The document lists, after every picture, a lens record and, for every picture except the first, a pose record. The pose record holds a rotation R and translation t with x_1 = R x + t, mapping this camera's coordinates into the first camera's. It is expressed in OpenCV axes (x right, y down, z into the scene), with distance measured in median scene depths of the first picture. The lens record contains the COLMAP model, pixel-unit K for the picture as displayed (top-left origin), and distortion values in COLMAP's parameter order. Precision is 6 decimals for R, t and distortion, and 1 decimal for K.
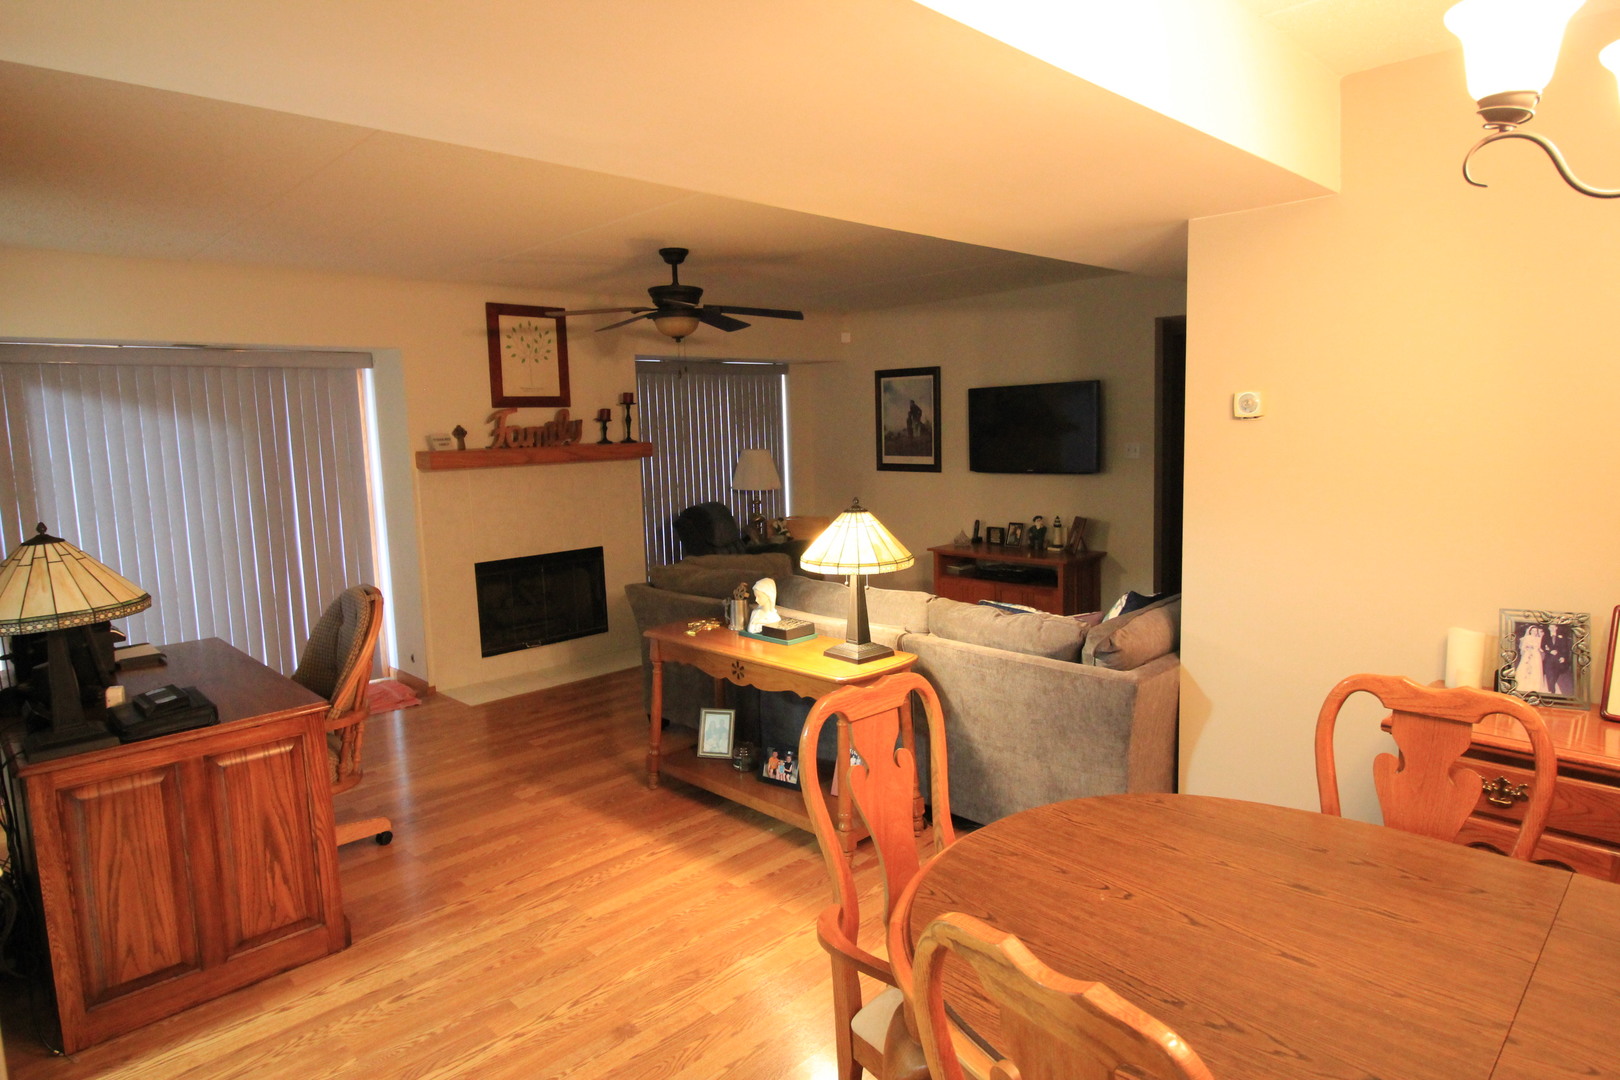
lens RADIAL K [[943.8, 0, 813.9], [0, 943.8, 532.5], [0, 0, 1]] dist [0.003674, -0.000954]
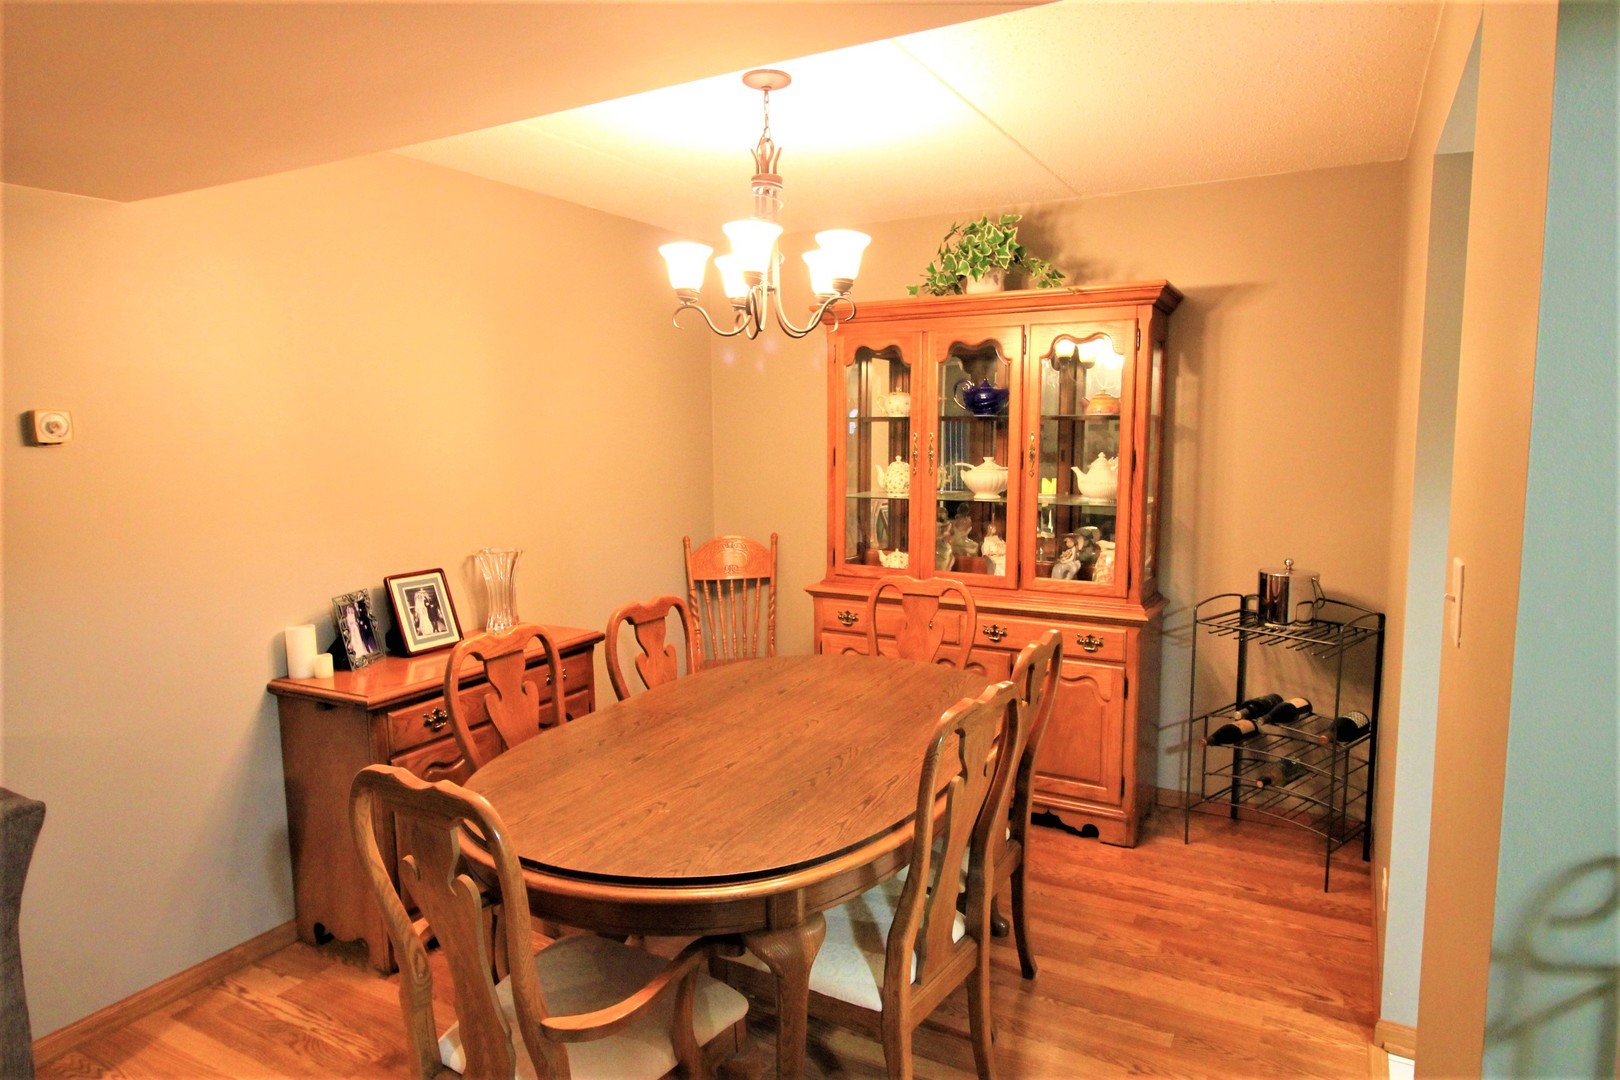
lens RADIAL K [[943.8, 0, 813.9], [0, 943.8, 532.5], [0, 0, 1]] dist [0.003674, -0.000954]
pose [[-0.293339, -0.080239, 0.952635, -0.802041], [0.126826, 0.984398, 0.121967, -0.095488], [-0.947559, 0.156596, -0.278586, 0.953934]]
